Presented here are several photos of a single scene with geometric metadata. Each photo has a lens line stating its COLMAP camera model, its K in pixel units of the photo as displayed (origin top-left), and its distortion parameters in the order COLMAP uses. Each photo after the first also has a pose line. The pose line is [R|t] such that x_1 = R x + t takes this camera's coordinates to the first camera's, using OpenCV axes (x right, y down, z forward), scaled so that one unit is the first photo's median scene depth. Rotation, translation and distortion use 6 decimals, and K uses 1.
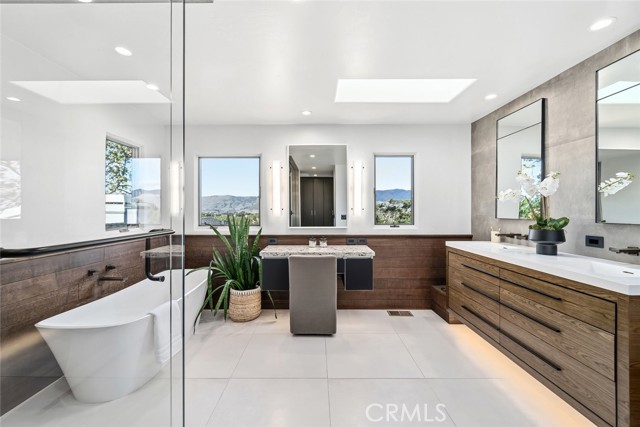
lens RADIAL K [[274.5, 0, 313.1], [0, 274.5, 211.3], [0, 0, 1]] dist [-0.000324, -0.000099]
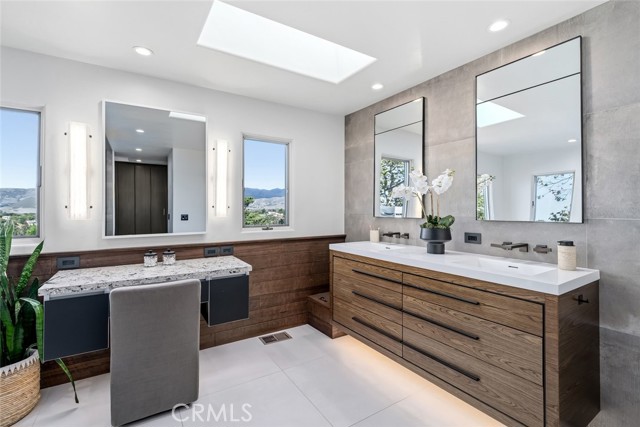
lens RADIAL K [[294.0, 0, 317.4], [0, 294.0, 205.7], [0, 0, 1]] dist [0.000493, 0.000020]
pose [[0.838351, 0.004604, 0.545111, -0.056638], [0.002744, 0.999916, -0.012666, -0.000906], [-0.545124, 0.012115, 0.838268, 0.244199]]
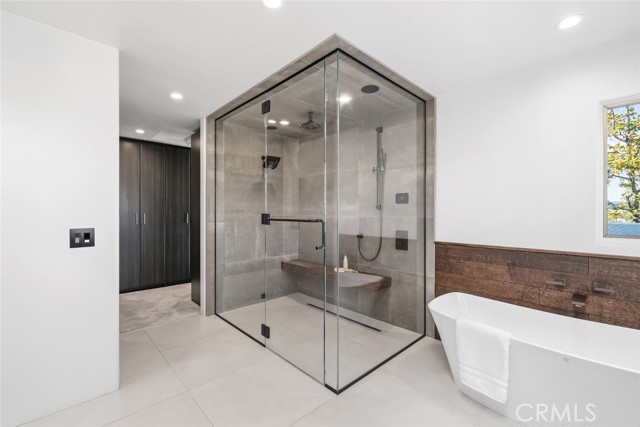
lens RADIAL K [[274.5, 0, 313.1], [0, 274.5, 211.3], [0, 0, 1]] dist [-0.000324, -0.000099]
pose [[-0.720927, -0.001471, -0.693009, 0.270585], [-0.002542, 0.999997, 0.000522, 0.004064], [0.693006, 0.002137, -0.720929, 0.868529]]
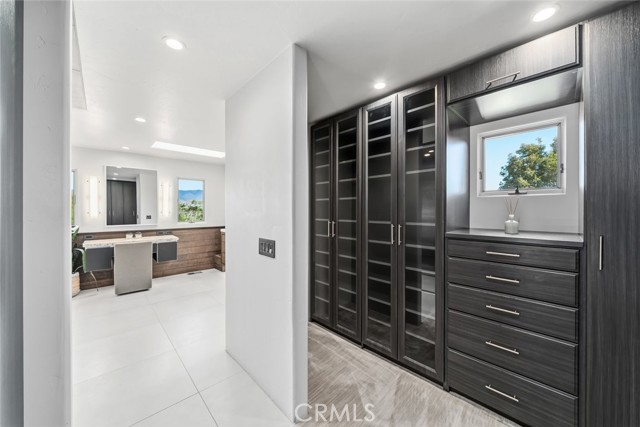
lens RADIAL K [[238.1, 0, 320.7], [0, 238.1, 211.0], [0, 0, 1]] dist [-0.000906, -0.000148]
pose [[0.720364, -0.004596, 0.693581, -0.164243], [0.001352, 0.999985, 0.005222, -0.024263], [-0.693595, -0.002825, 0.720360, -0.683555]]
